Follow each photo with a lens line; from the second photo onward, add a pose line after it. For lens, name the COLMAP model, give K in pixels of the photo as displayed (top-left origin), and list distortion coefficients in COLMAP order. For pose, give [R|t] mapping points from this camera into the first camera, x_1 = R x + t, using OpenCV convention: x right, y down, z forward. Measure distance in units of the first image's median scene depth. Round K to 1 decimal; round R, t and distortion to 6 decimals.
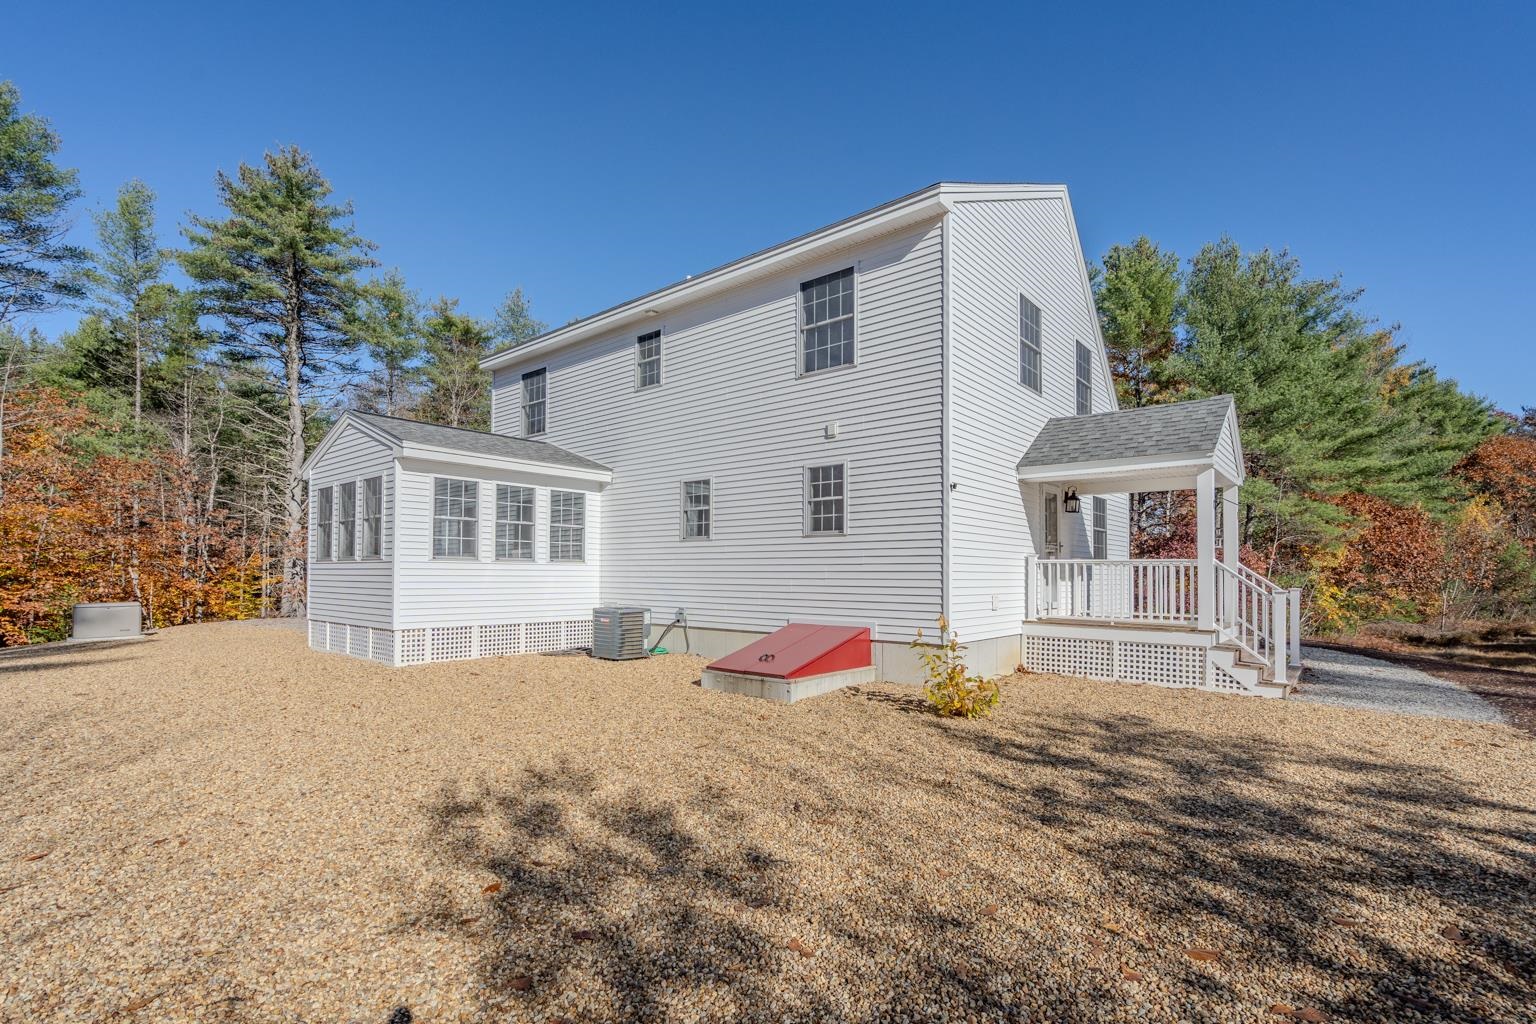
lens RADIAL K [[724.7, 0, 795.6], [0, 724.7, 551.9], [0, 0, 1]] dist [0.000101, 0.000596]
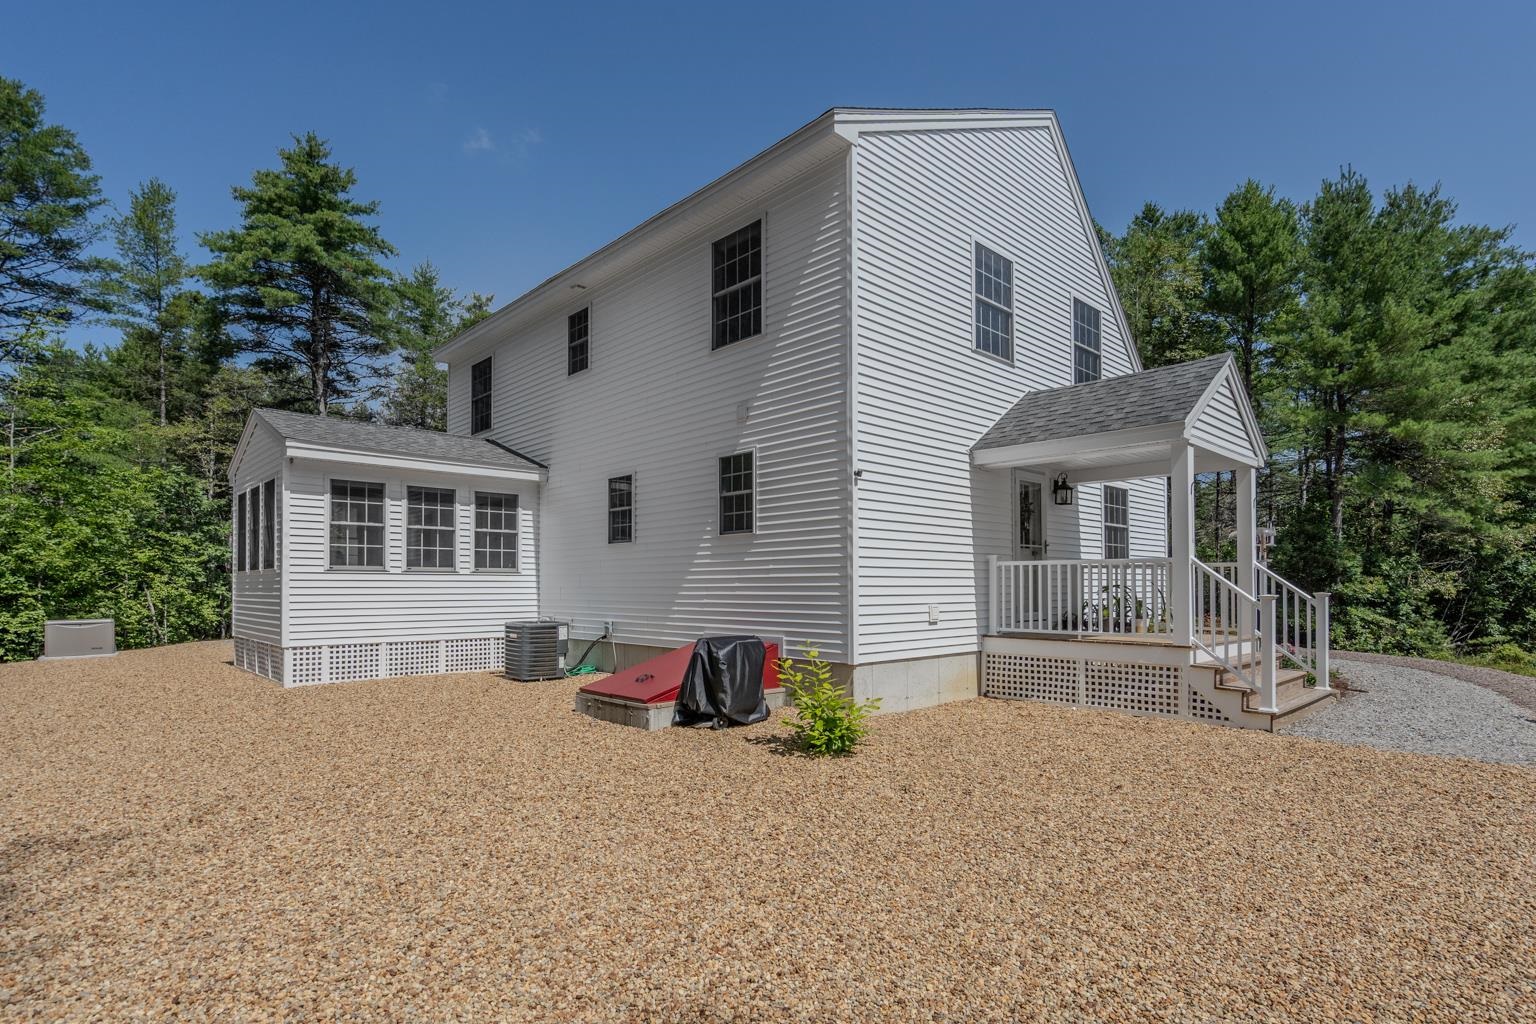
lens RADIAL K [[806.1, 0, 797.9], [0, 806.1, 563.0], [0, 0, 1]] dist [0.003831, 0.000113]
pose [[0.994308, -0.012339, -0.105826, 0.186802], [0.012389, 0.999923, -0.000190, 0.008836], [0.105820, -0.001122, 0.994385, 0.051931]]
